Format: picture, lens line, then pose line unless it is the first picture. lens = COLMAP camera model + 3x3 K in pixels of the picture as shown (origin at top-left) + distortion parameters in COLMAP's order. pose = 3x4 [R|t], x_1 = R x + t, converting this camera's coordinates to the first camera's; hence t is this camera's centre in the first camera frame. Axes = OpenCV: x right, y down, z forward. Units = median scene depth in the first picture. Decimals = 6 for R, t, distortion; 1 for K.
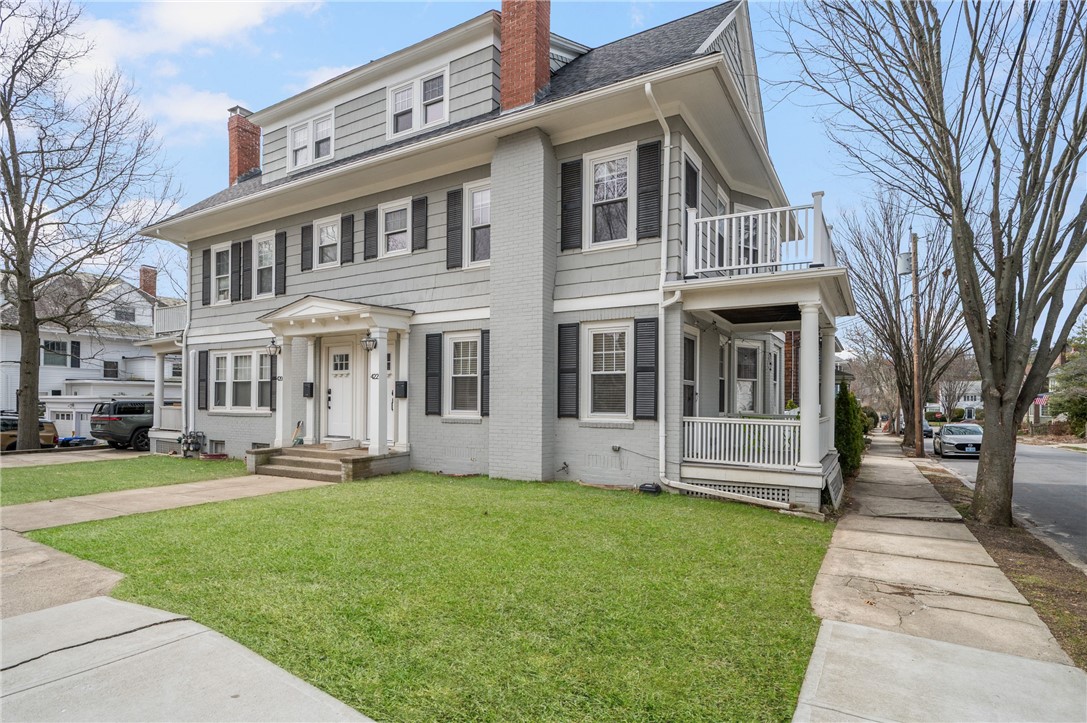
lens RADIAL K [[553.3, 0, 545.0], [0, 553.3, 401.9], [0, 0, 1]] dist [-0.000247, -0.000096]
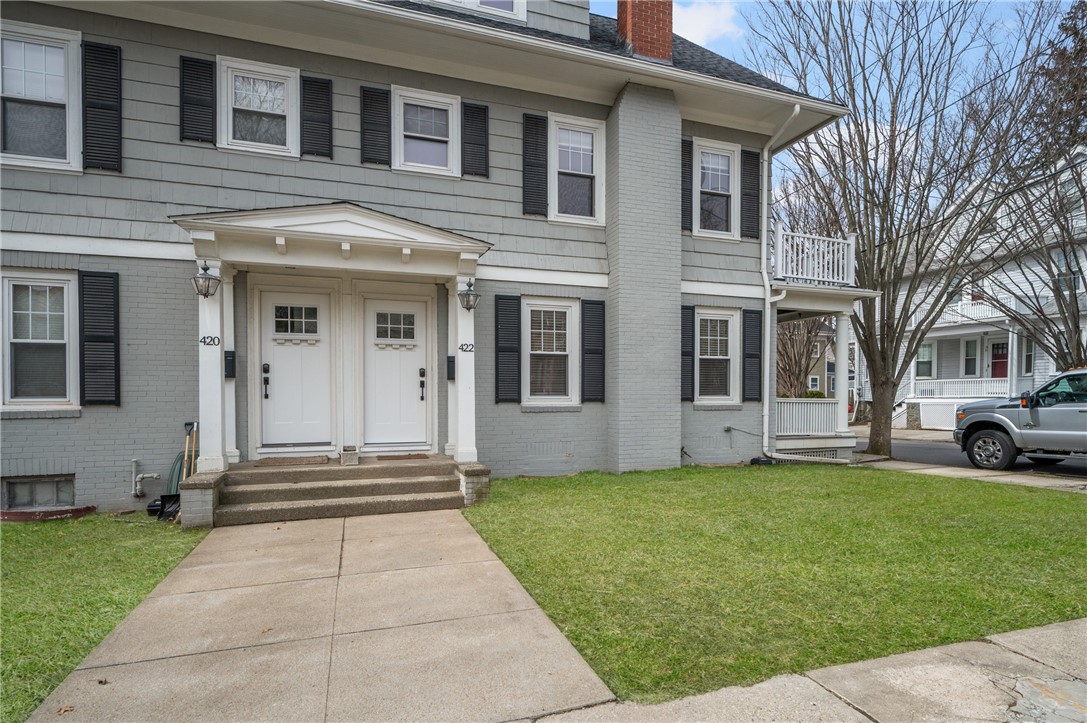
lens RADIAL K [[573.1, 0, 545.9], [0, 573.1, 395.4], [0, 0, 1]] dist [-0.000170, 0.000083]
pose [[0.647848, -0.017018, 0.761579, -0.776954], [-0.000603, 0.999739, 0.022853, -0.004388], [-0.761769, -0.015265, 0.647669, 0.455535]]
